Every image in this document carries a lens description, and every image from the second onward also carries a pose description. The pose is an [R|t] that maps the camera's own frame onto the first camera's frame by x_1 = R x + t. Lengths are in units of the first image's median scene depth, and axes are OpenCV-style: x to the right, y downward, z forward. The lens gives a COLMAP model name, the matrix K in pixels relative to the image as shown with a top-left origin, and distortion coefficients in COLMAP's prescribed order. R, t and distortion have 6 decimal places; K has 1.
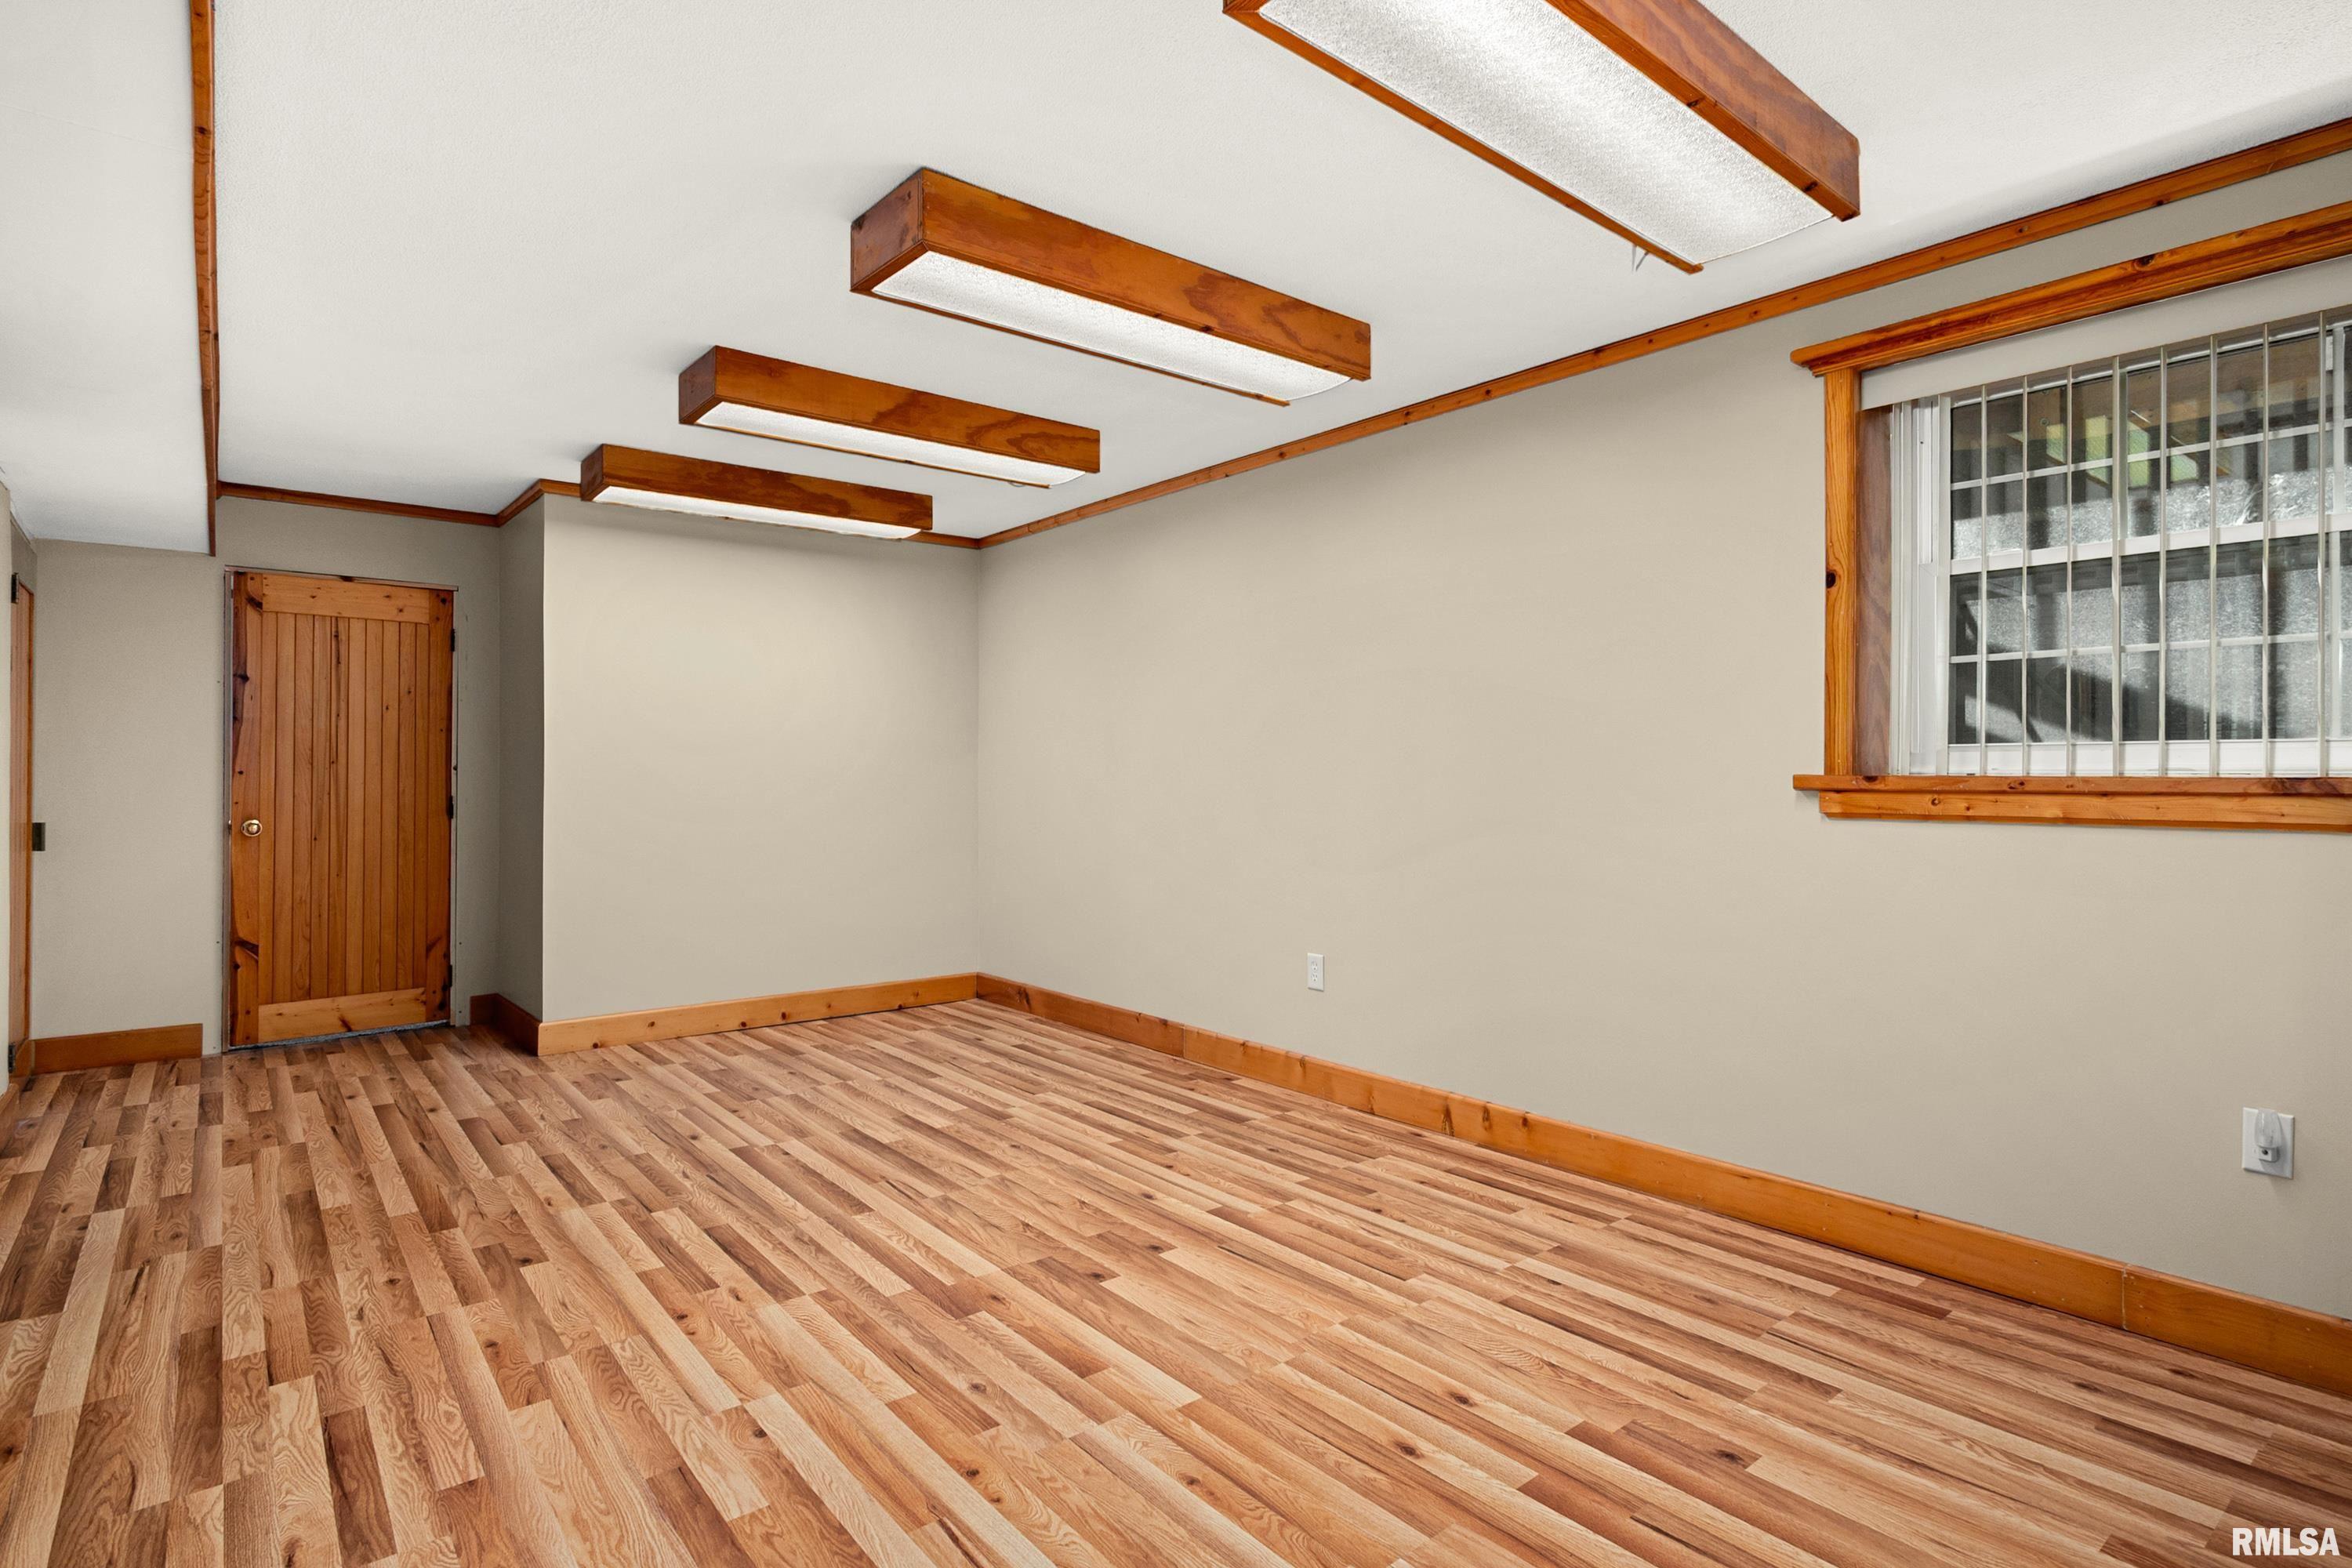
lens RADIAL K [[1168.3, 0, 1190.6], [0, 1168.3, 781.3], [0, 0, 1]] dist [-0.008657, 0.001580]
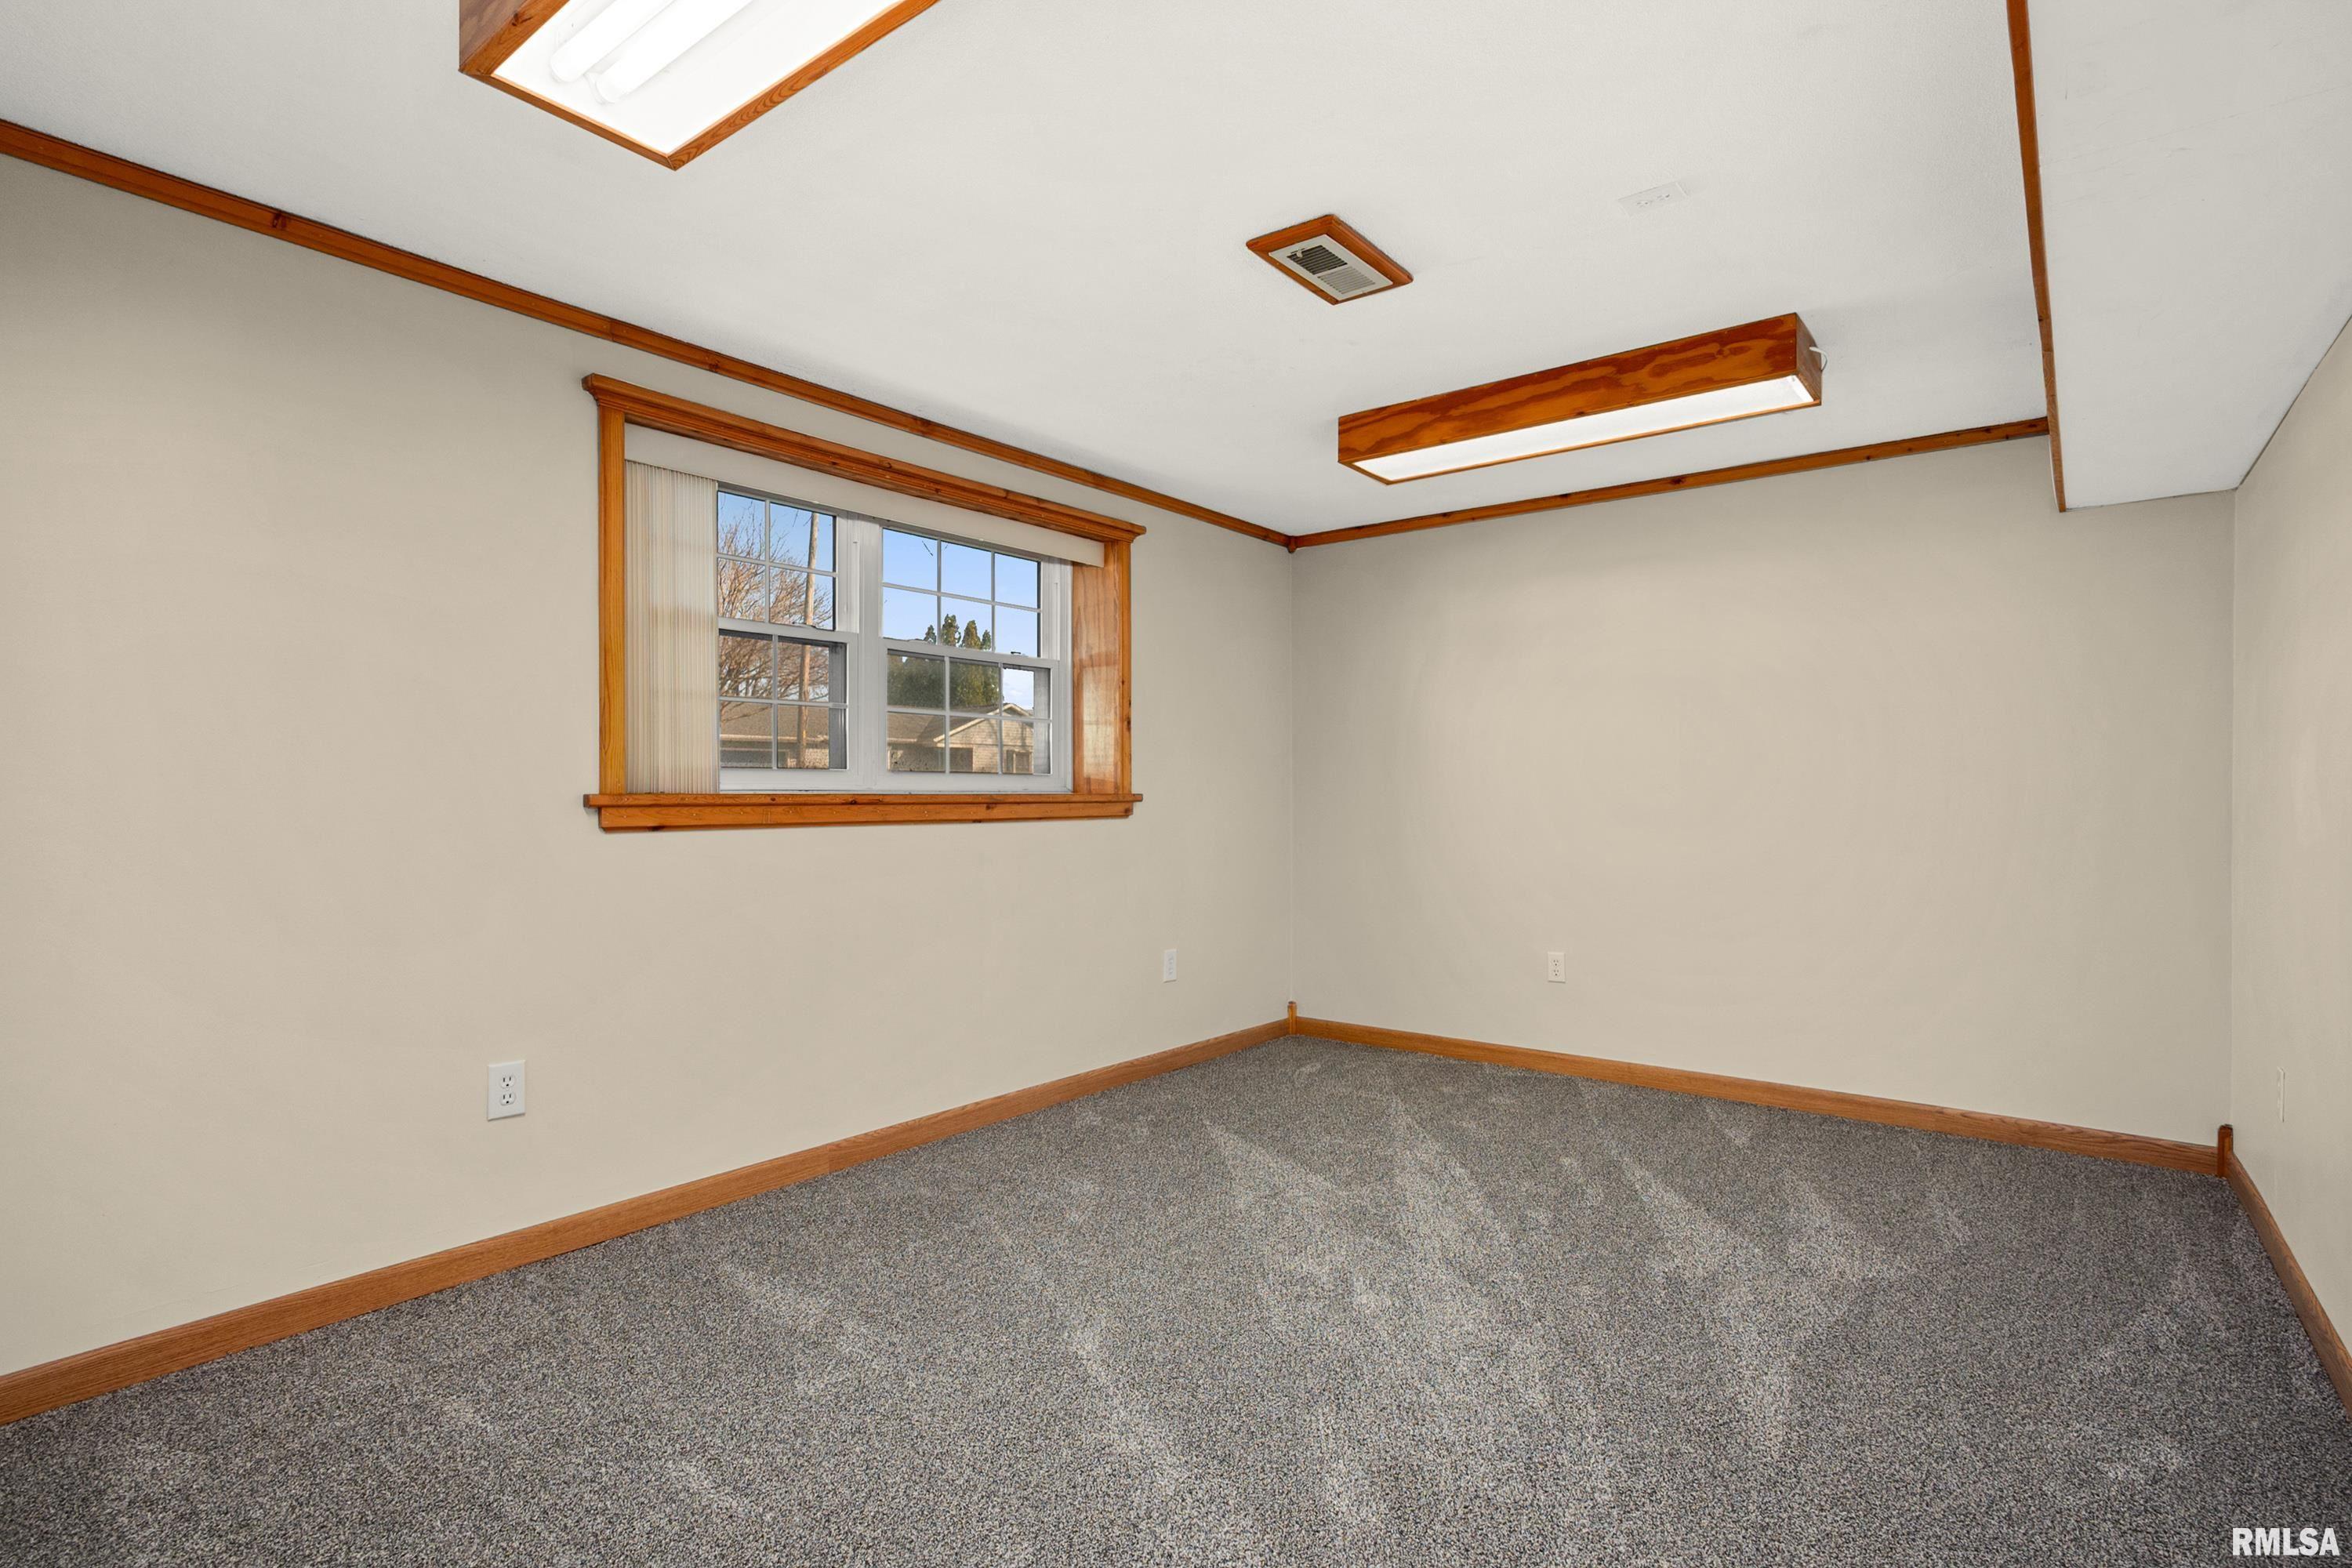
lens RADIAL K [[1168.3, 0, 1241.7], [0, 1168.3, 791.8], [0, 0, 1]] dist [-0.008657, 0.001580]
pose [[-0.249440, -0.003457, 0.968384, -0.615541], [-0.001810, 0.999994, 0.003104, -0.009359], [-0.968389, -0.000979, -0.249445, 0.713429]]
